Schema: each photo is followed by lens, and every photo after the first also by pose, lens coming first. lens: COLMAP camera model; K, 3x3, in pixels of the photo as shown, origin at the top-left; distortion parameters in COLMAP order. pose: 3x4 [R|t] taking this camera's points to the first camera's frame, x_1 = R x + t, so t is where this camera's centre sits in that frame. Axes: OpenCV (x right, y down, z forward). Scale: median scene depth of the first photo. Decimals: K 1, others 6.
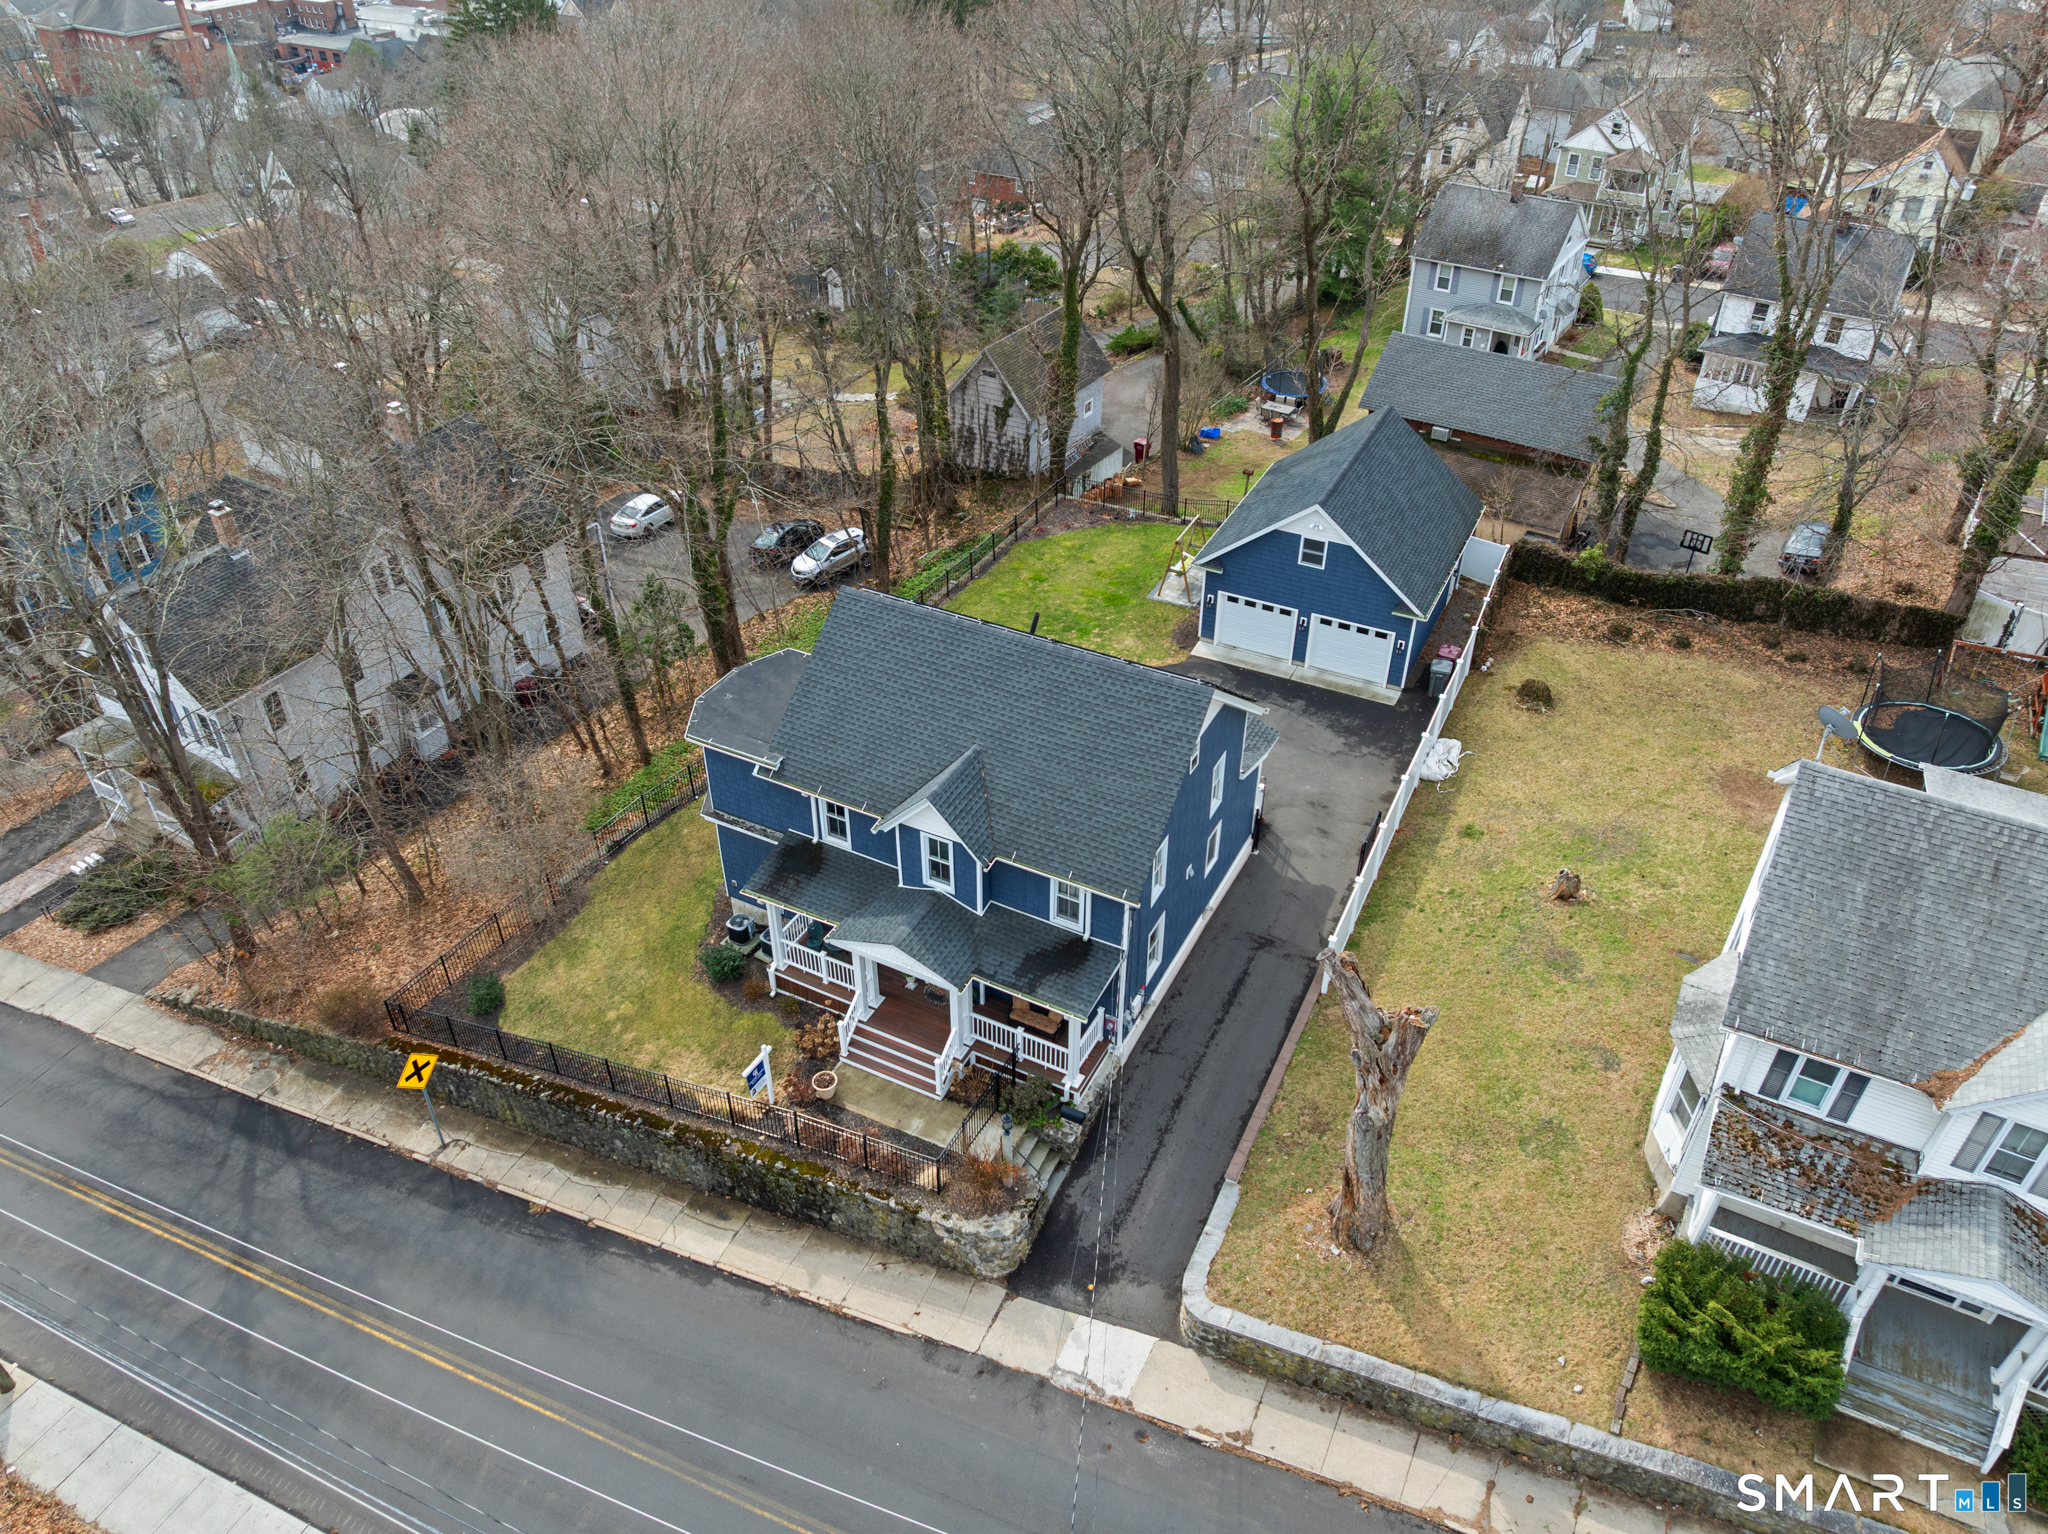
lens RADIAL K [[1467.8, 0, 1024.0], [0, 1467.8, 767.0], [0, 0, 1]] dist [0.033166, -0.001422]
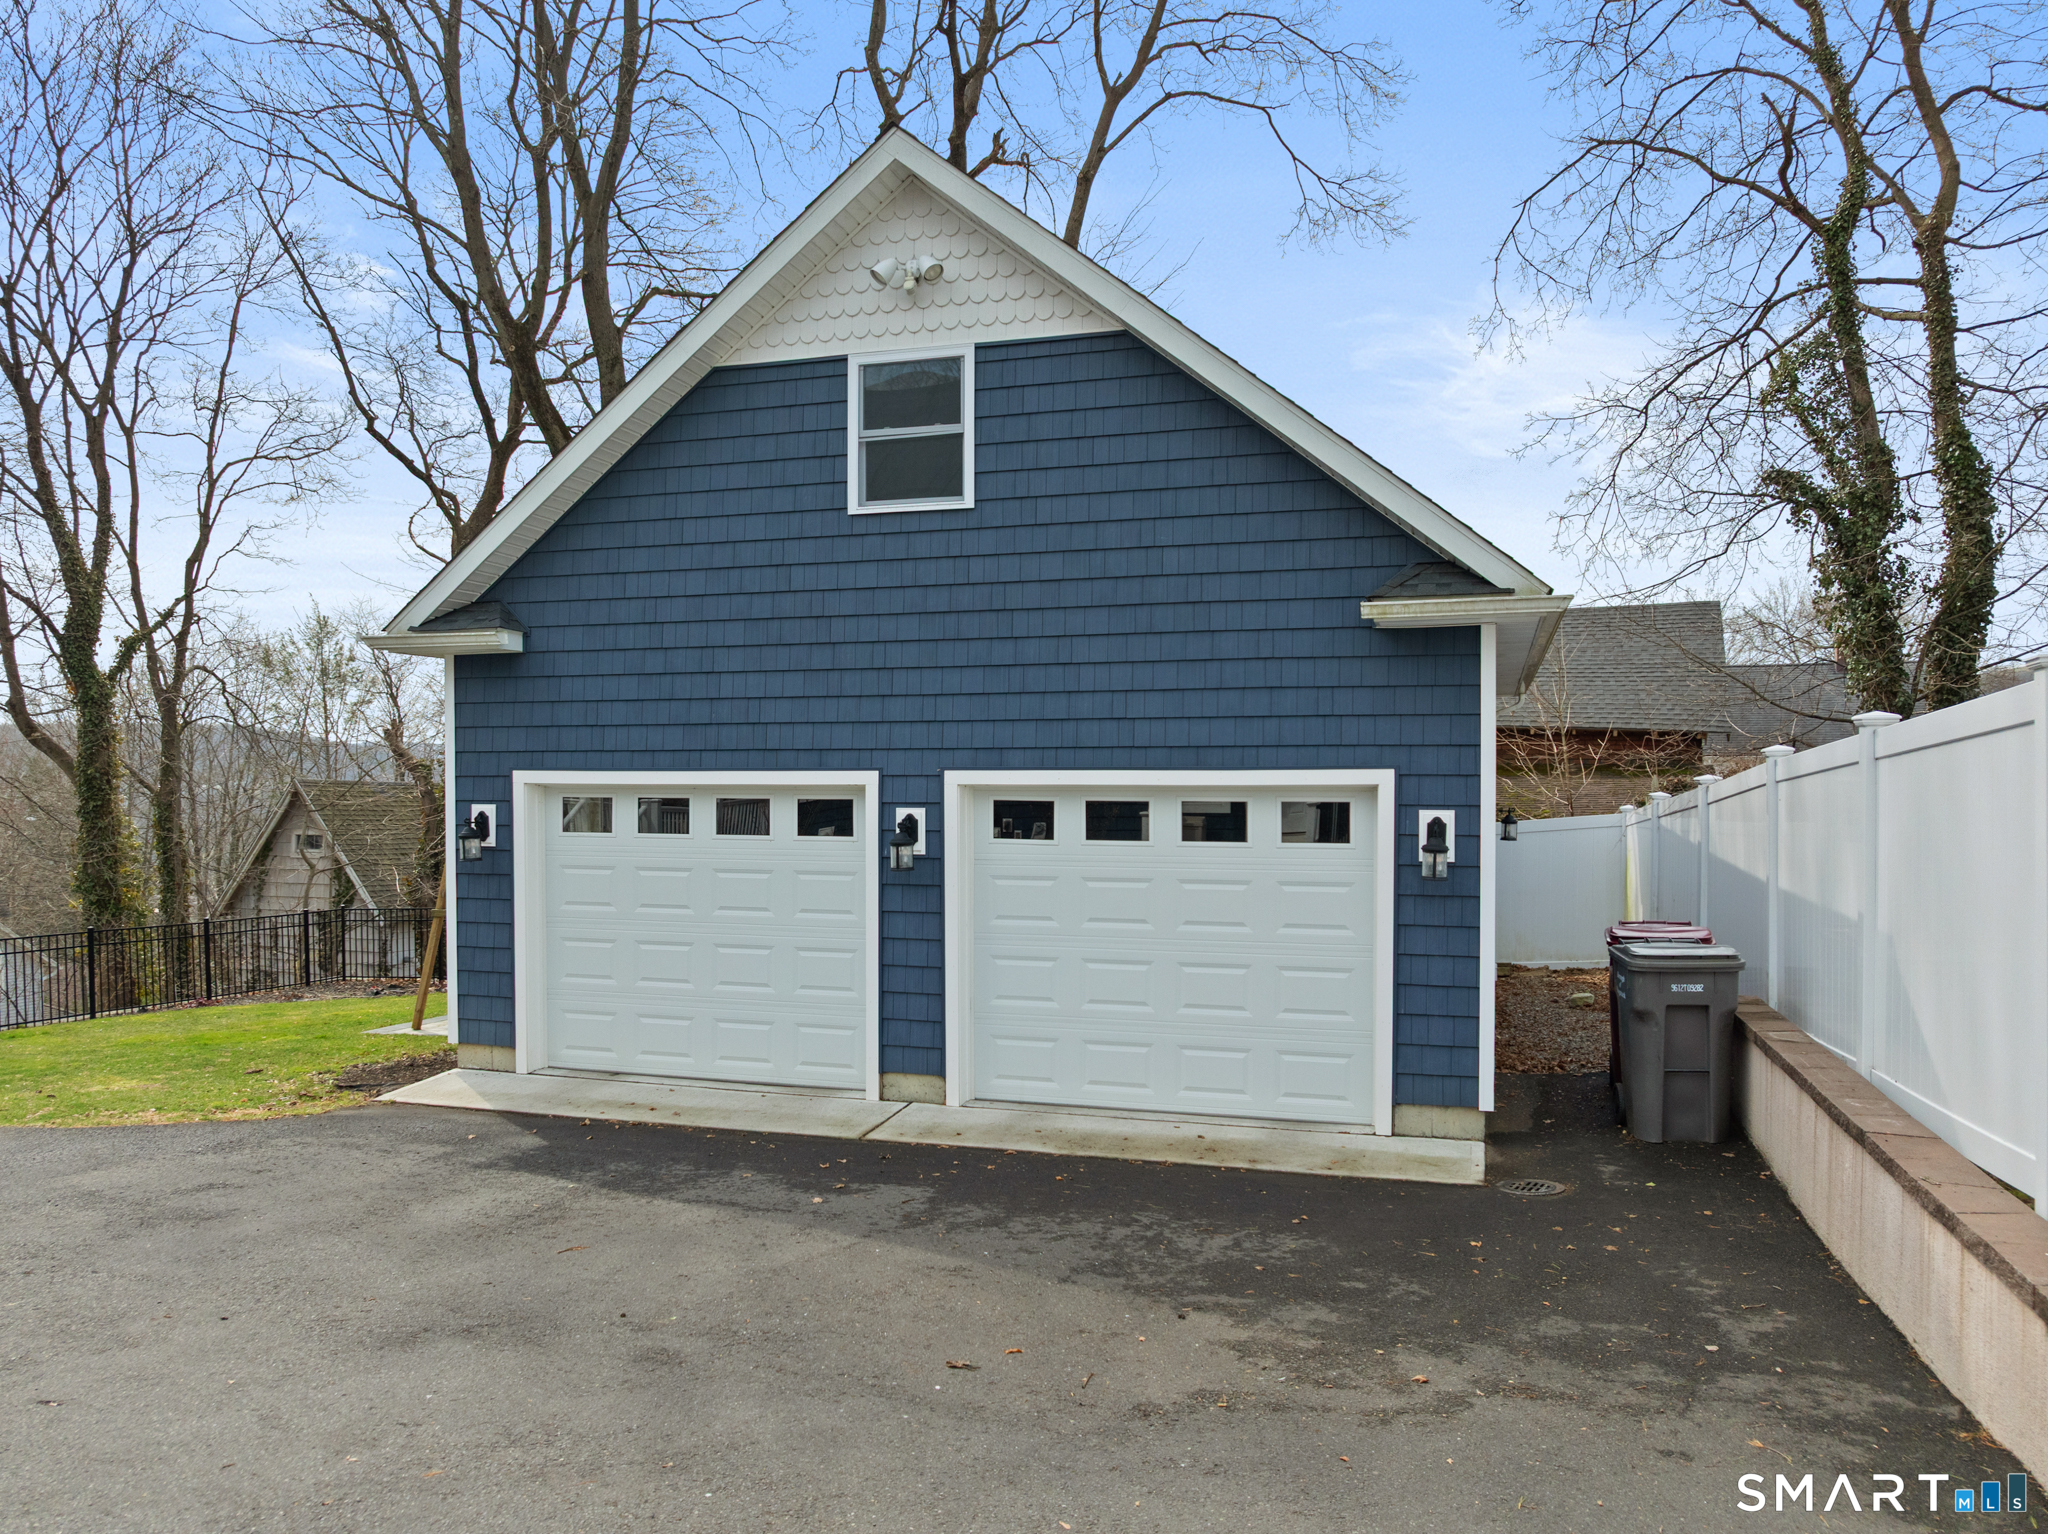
lens RADIAL K [[1467.8, 0, 1024.0], [0, 1467.8, 767.0], [0, 0, 1]] dist [0.033166, -0.001422]
pose [[0.988313, -0.001635, 0.152429, 0.171568], [0.093833, 0.794582, -0.599863, 0.012645], [-0.120136, 0.607155, 0.785449, 0.822494]]
